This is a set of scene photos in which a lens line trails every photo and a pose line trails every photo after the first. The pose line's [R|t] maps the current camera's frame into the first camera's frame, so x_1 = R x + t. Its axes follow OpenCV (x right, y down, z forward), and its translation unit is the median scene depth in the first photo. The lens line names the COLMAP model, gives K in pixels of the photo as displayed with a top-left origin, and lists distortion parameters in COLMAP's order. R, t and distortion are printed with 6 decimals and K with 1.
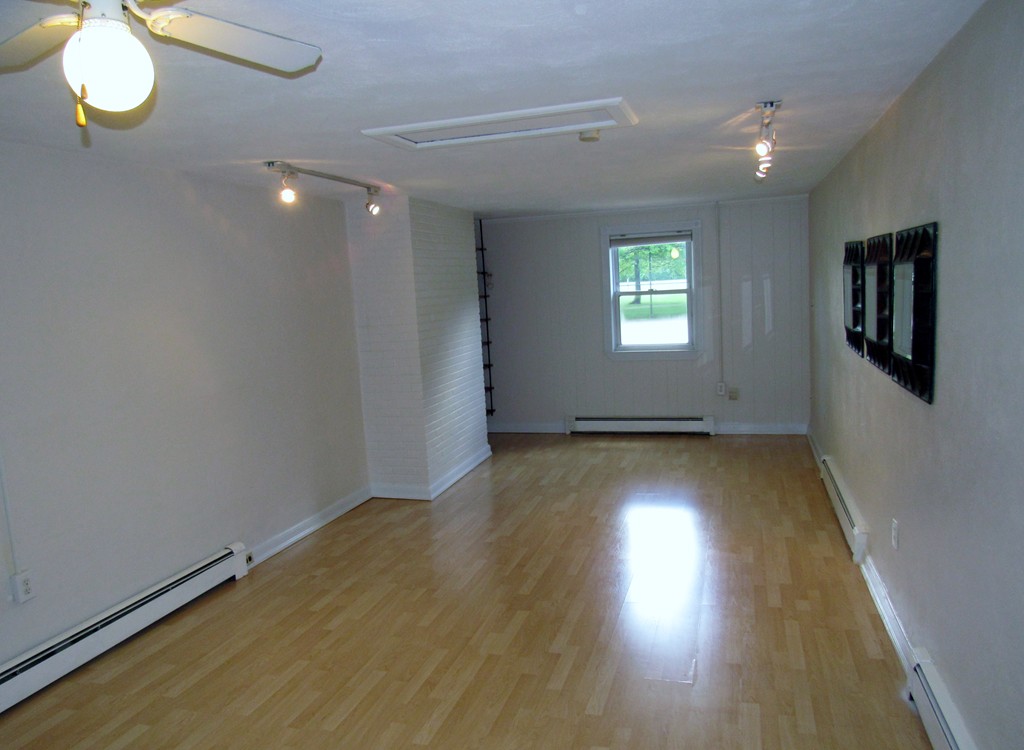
lens RADIAL K [[758.4, 0, 512.0], [0, 758.4, 375.0], [0, 0, 1]] dist [-0.002410, 0.001447]
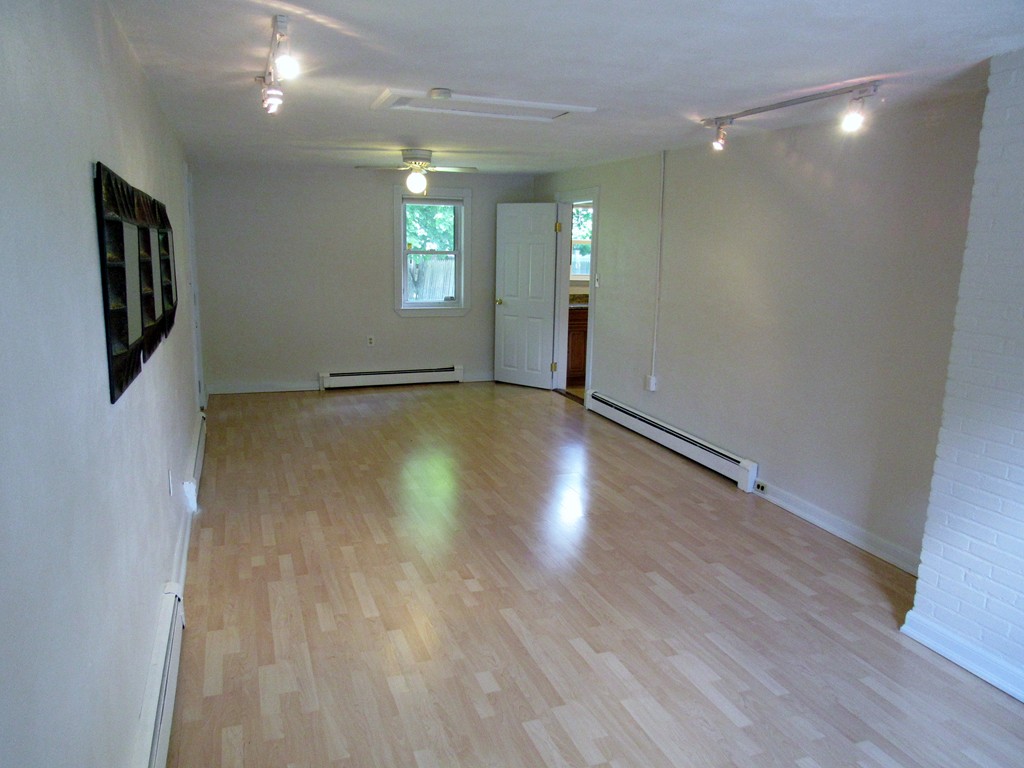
lens RADIAL K [[728.7, 0, 512.0], [0, 728.7, 384.0], [0, 0, 1]] dist [-0.004643, 0.002857]
pose [[-0.795076, 0.144943, -0.588936, 0.532121], [-0.058184, 0.948318, 0.311940, -0.203593], [0.603713, 0.282283, -0.745552, 1.520790]]
